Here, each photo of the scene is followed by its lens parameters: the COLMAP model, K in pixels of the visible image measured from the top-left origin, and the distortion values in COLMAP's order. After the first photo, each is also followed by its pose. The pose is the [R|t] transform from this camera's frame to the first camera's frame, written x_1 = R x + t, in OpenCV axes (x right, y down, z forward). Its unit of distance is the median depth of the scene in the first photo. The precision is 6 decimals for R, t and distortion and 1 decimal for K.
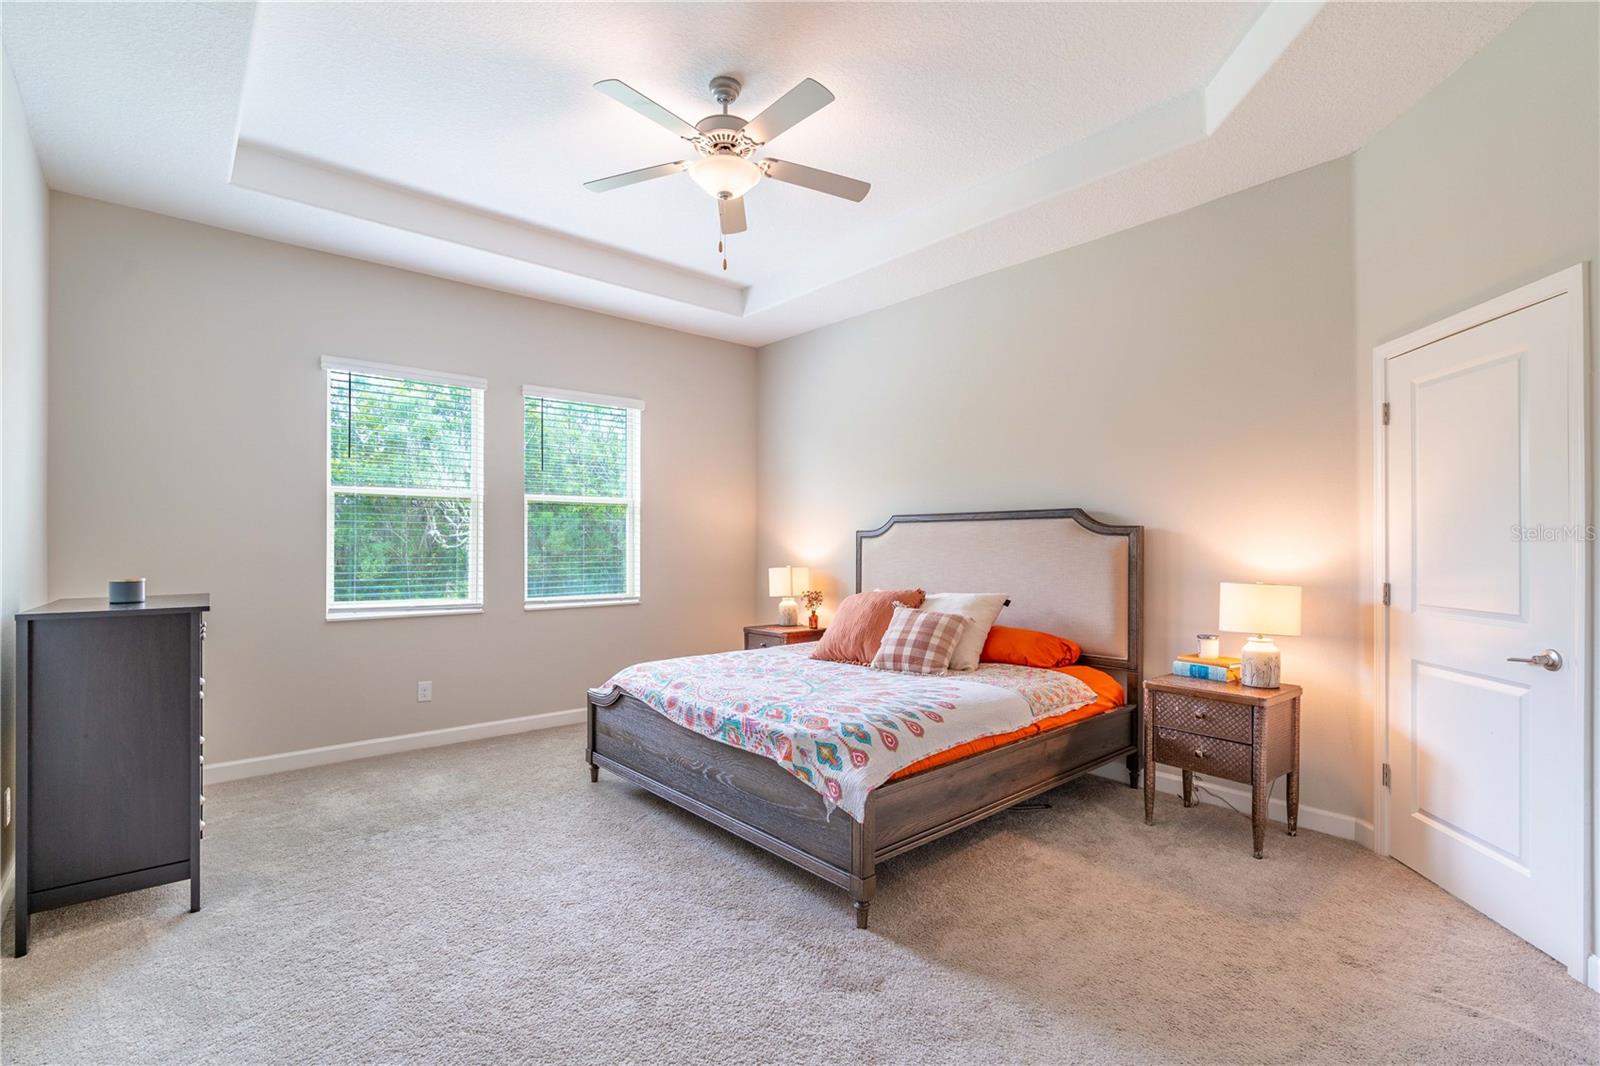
lens RADIAL K [[731.9, 0, 799.4], [0, 731.9, 529.4], [0, 0, 1]] dist [-0.002998, 0.000572]
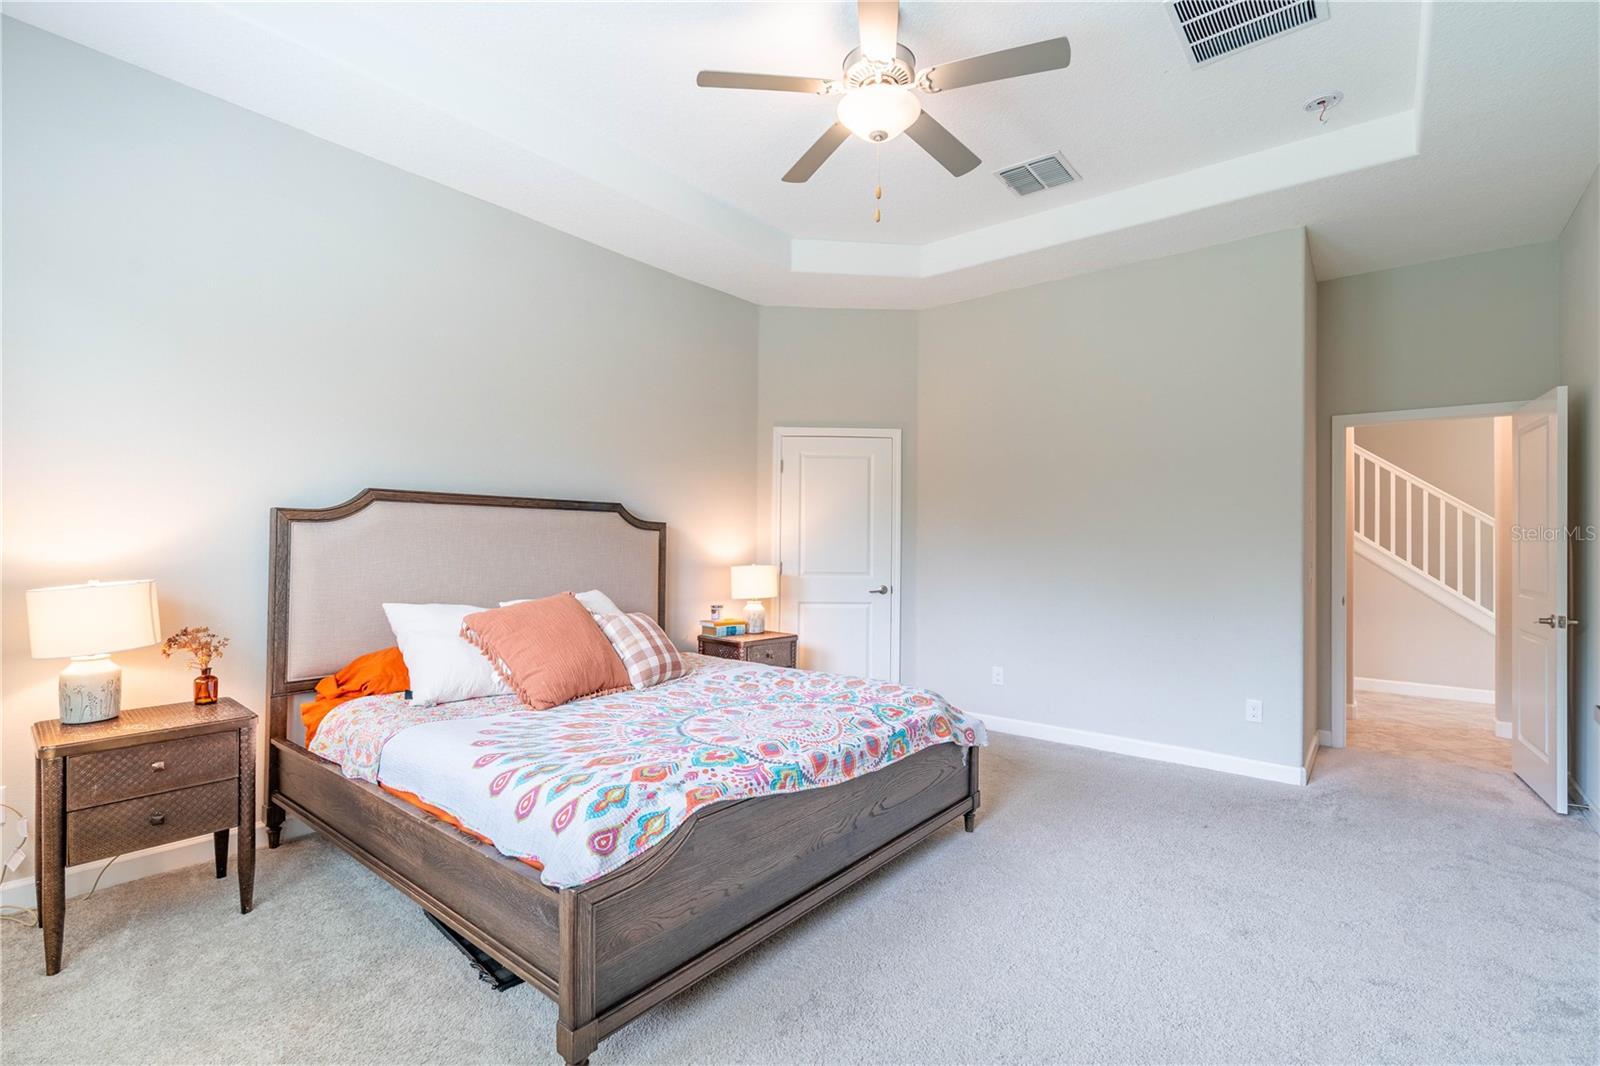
lens RADIAL K [[731.9, 0, 799.4], [0, 731.9, 529.4], [0, 0, 1]] dist [-0.002998, 0.000572]
pose [[-0.176863, 0.022993, 0.983967, -0.895044], [-0.023118, 0.999354, -0.027508, 0.040094], [-0.983964, -0.027612, -0.176217, 1.208334]]
